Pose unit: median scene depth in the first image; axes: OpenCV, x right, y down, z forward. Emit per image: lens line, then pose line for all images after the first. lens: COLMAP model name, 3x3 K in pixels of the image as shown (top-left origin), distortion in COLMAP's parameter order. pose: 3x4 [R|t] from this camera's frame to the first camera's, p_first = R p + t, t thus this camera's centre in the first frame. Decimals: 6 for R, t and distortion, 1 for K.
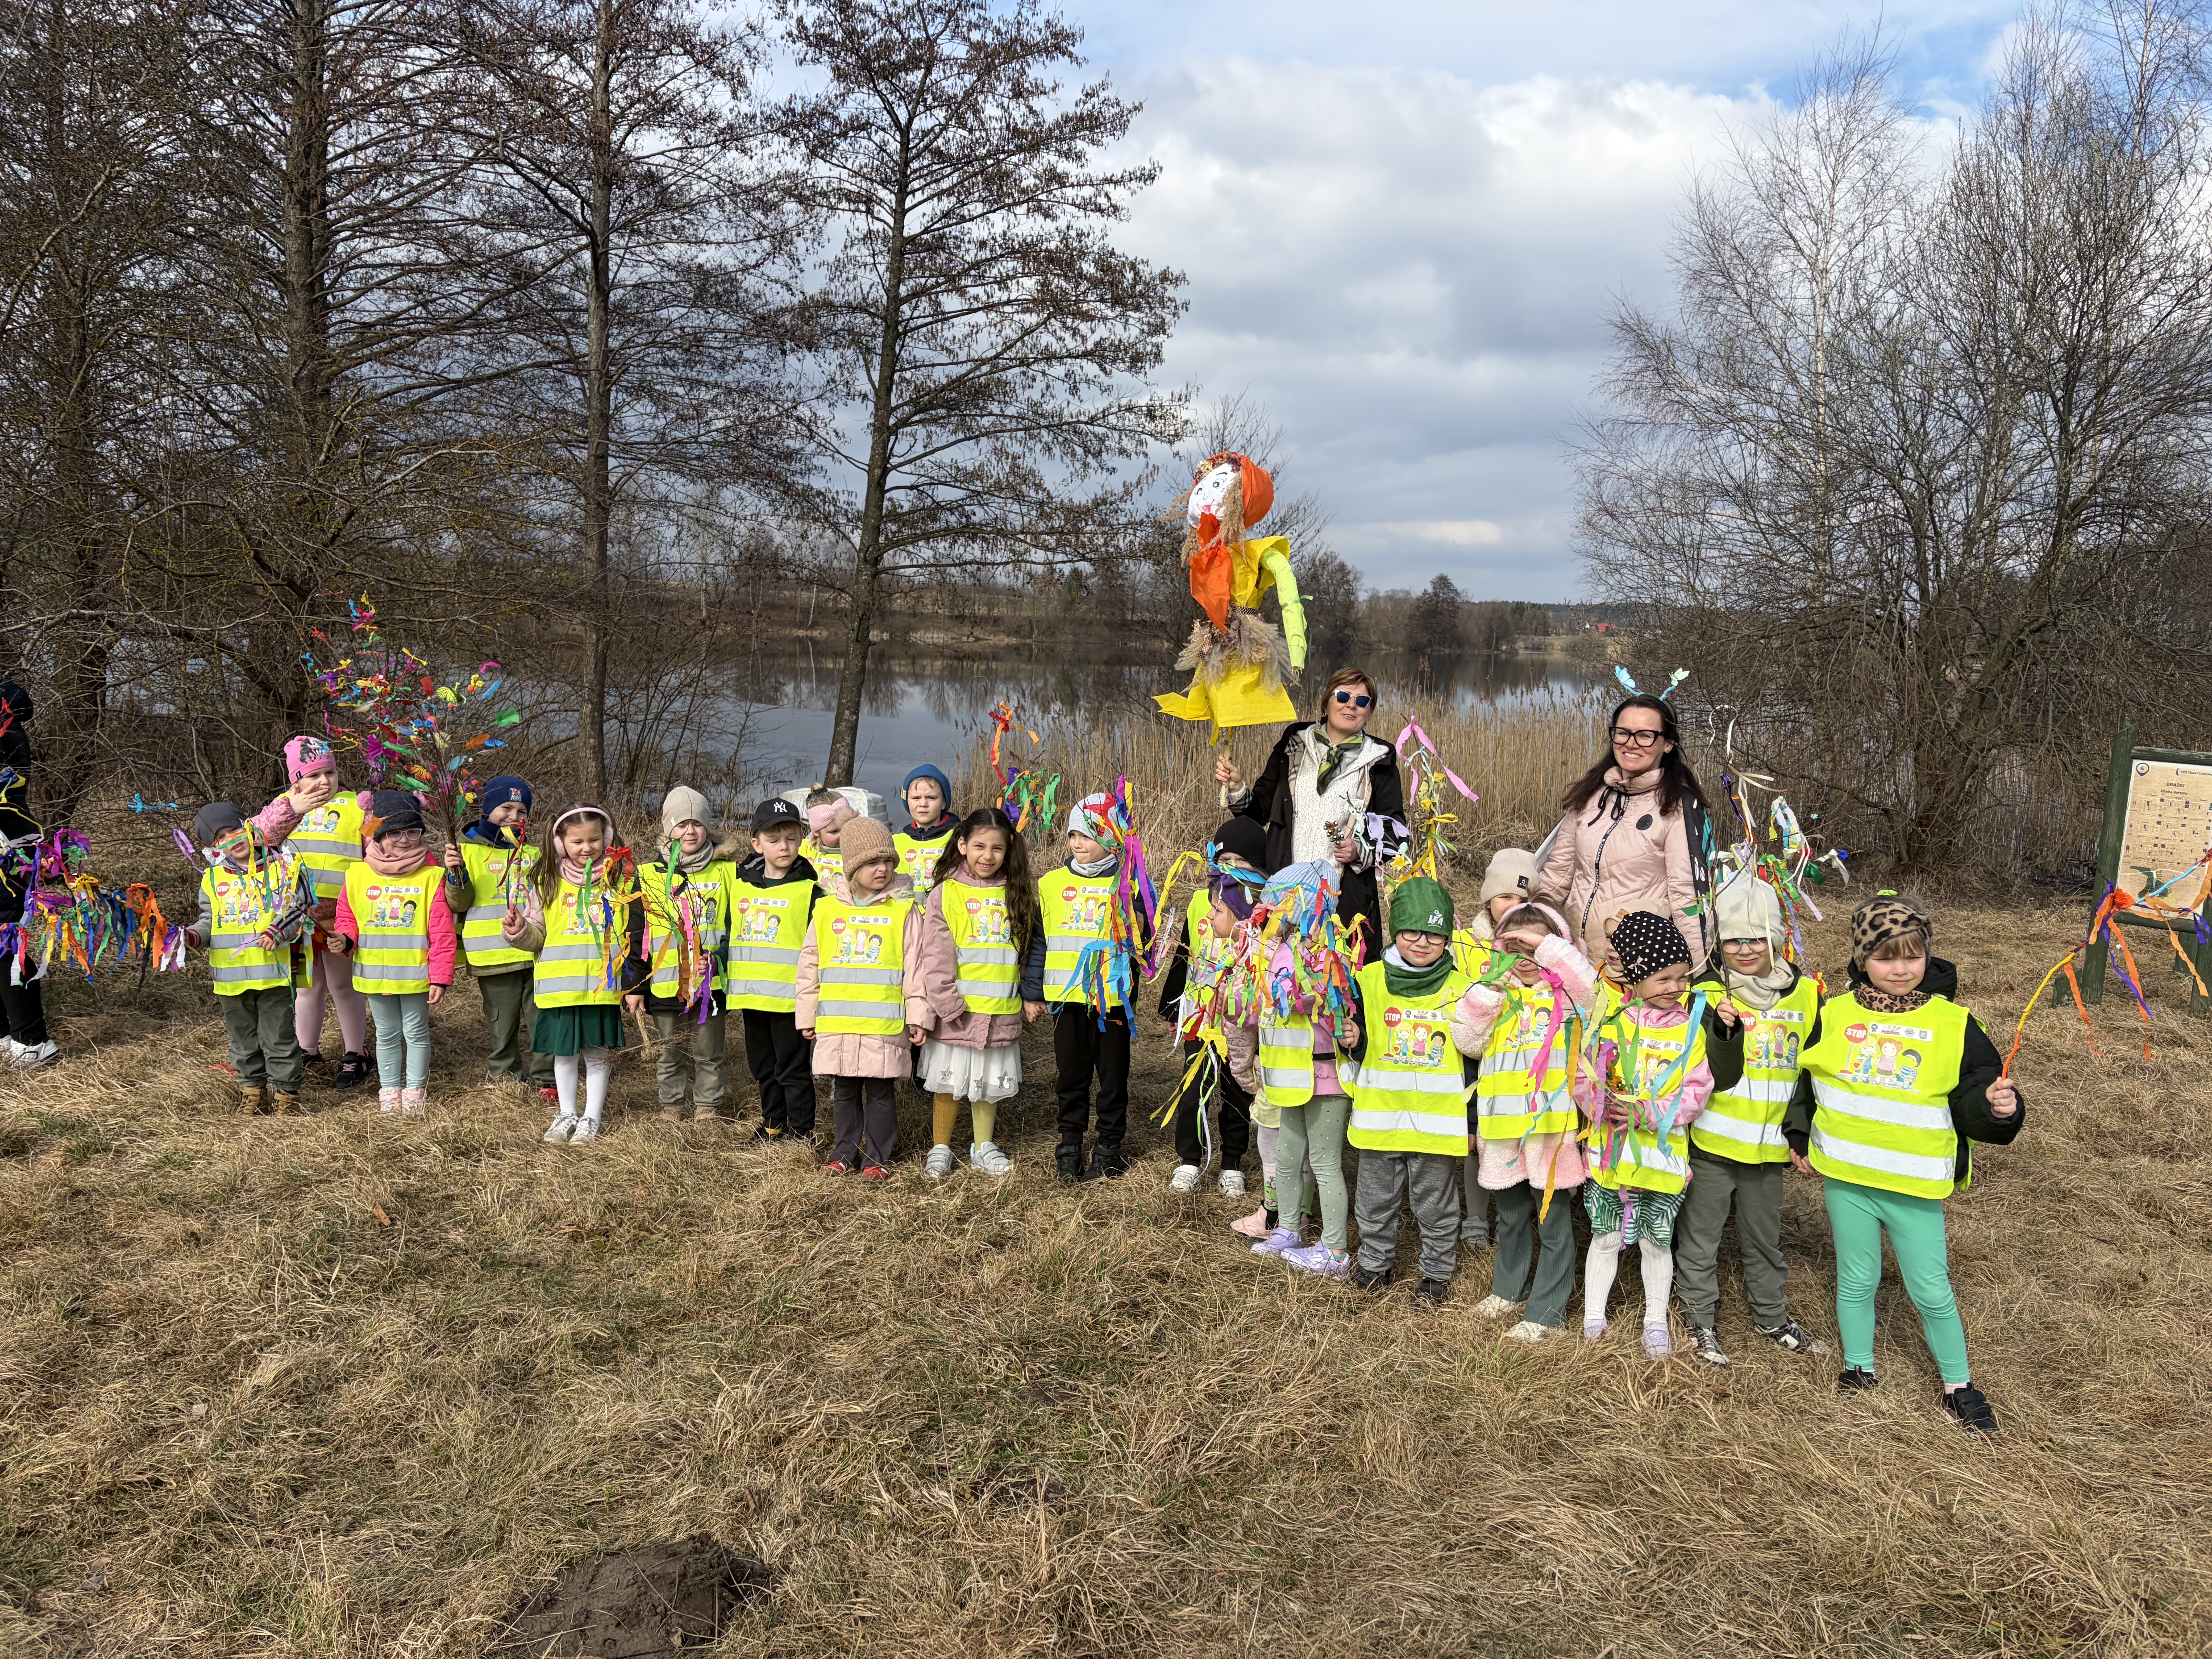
lens RADIAL K [[1737.5, 0, 1106.0], [0, 1737.5, 829.5], [0, 0, 1]] dist [0.072349, -0.055362]
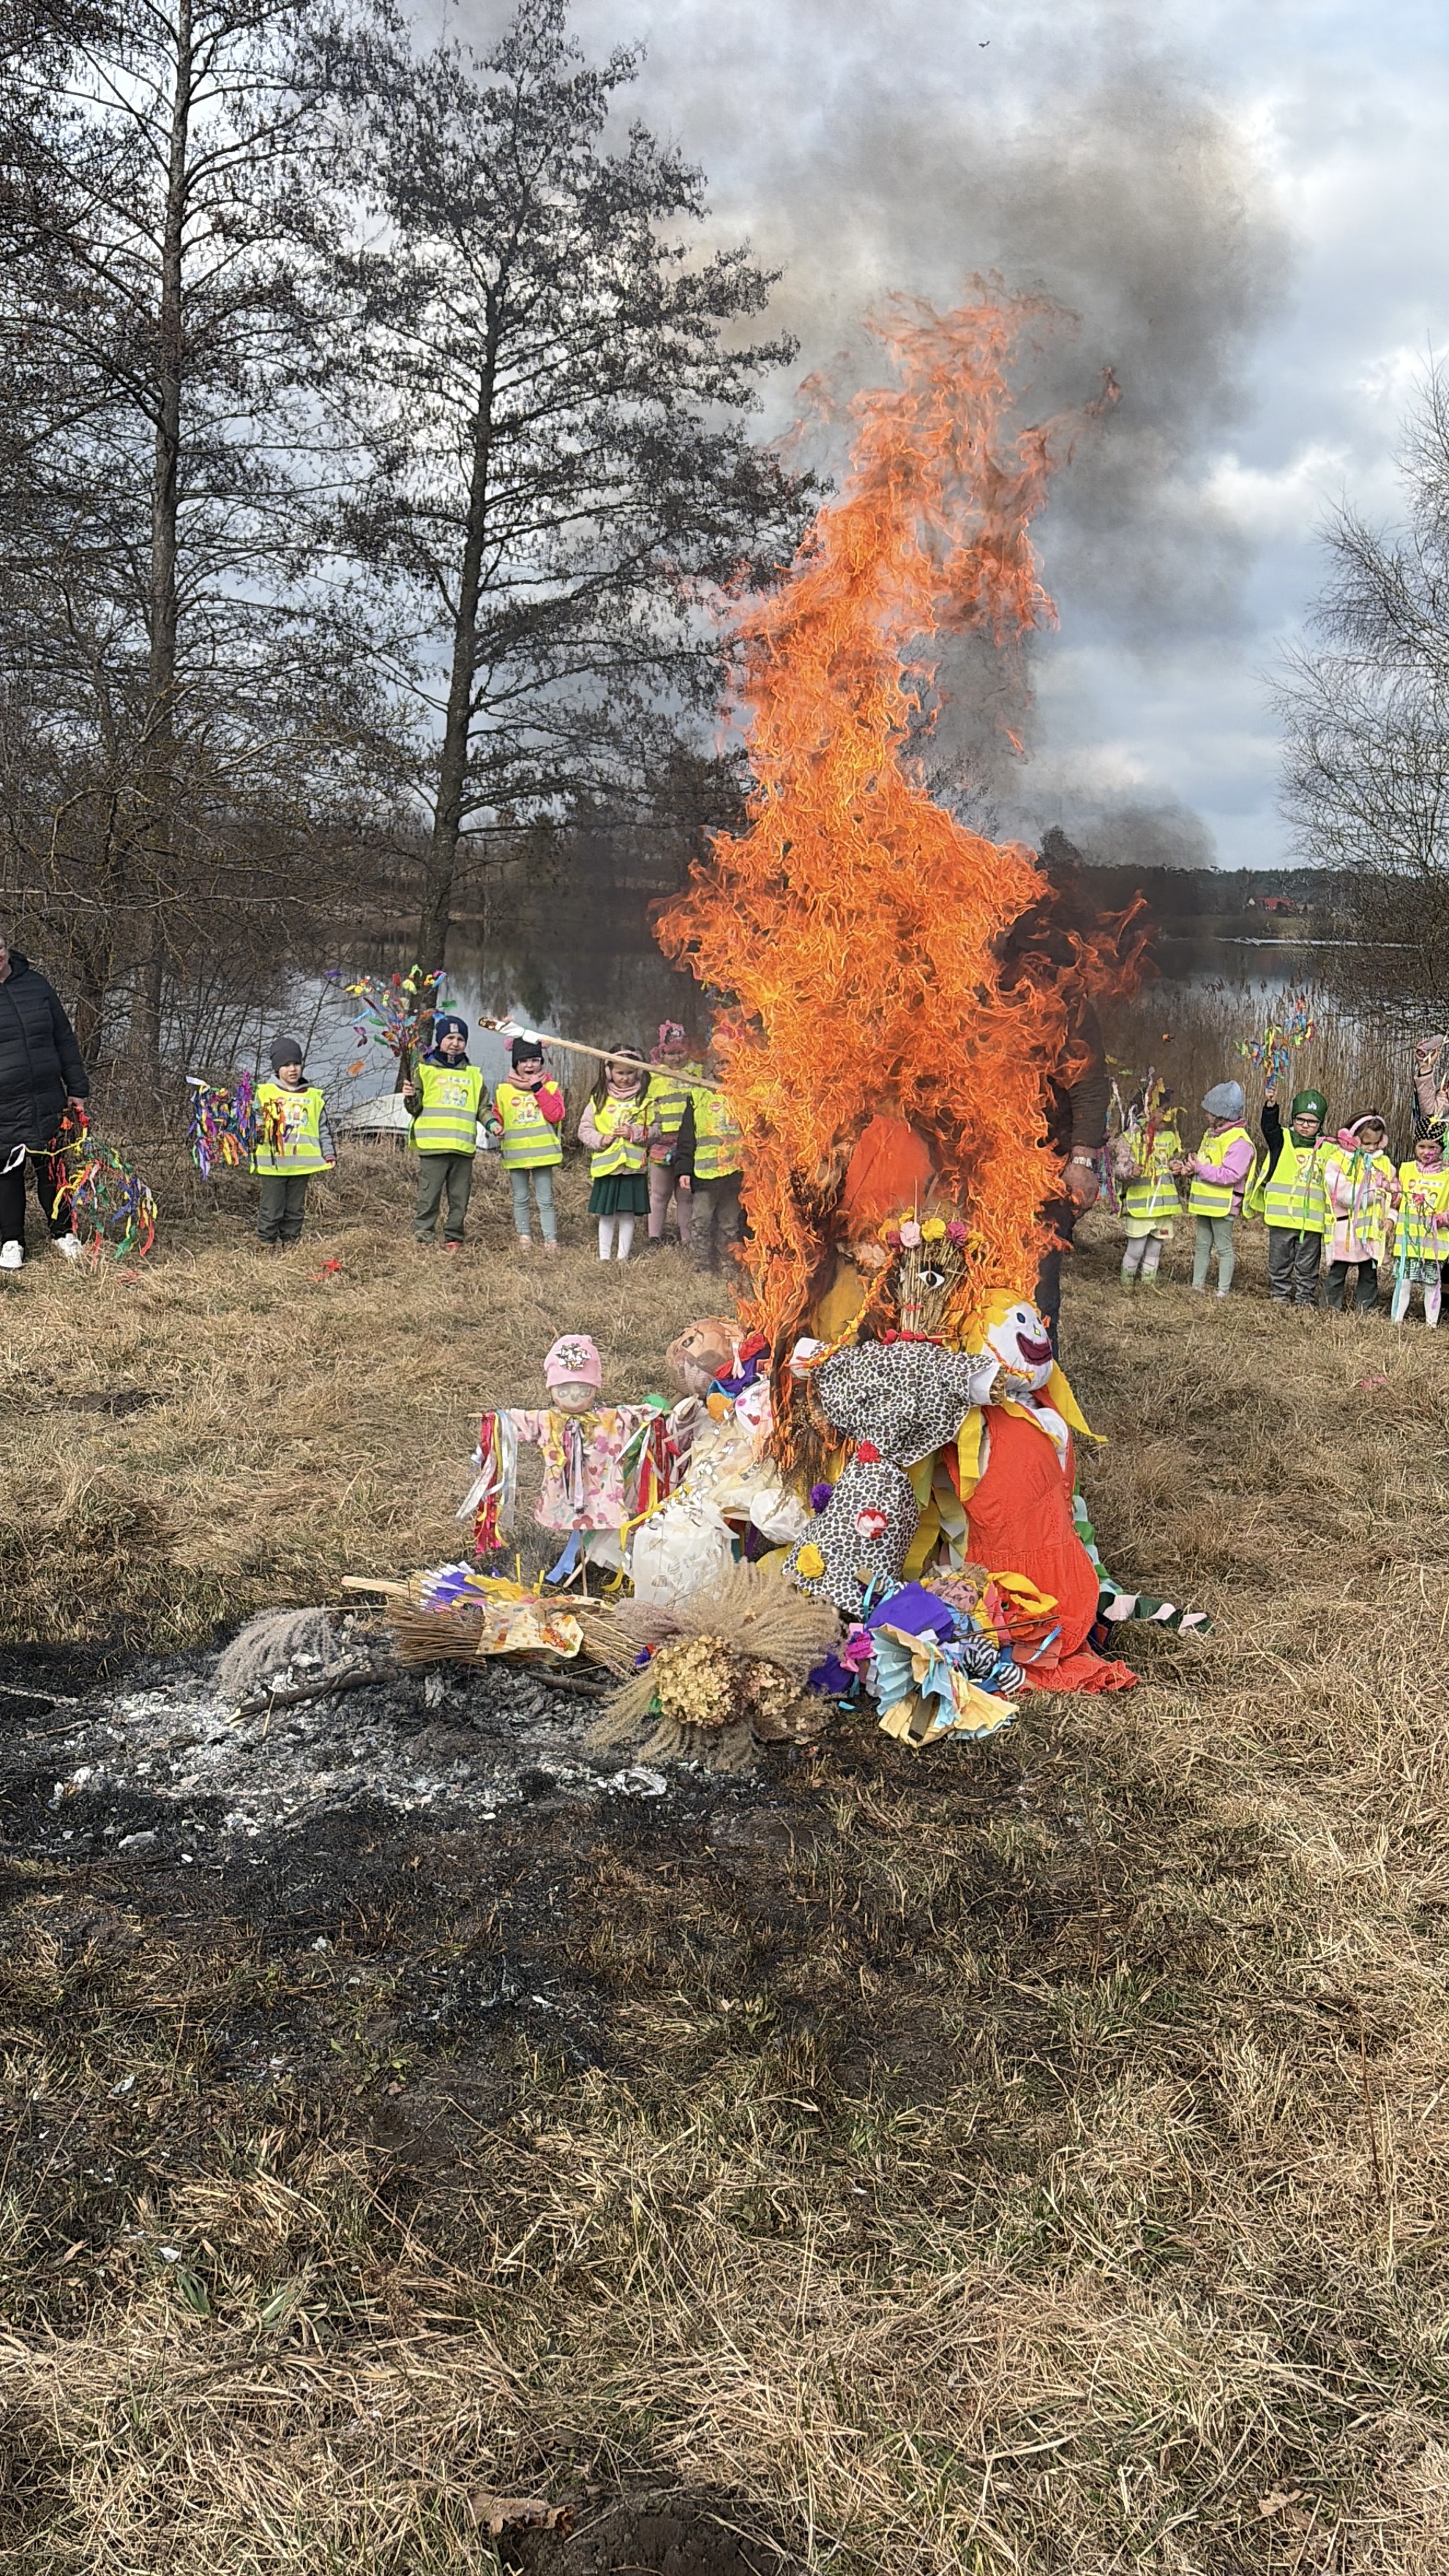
lens RADIAL K [[2534.8, 0, 724.5], [0, 2534.8, 1288.0], [0, 0, 1]] dist [0.078723, 0.011328]
pose [[0.998061, -0.000510, 0.062239, -0.080338], [-0.001746, 0.999344, 0.036179, 0.023740], [-0.062217, -0.036218, 0.997405, -0.222178]]
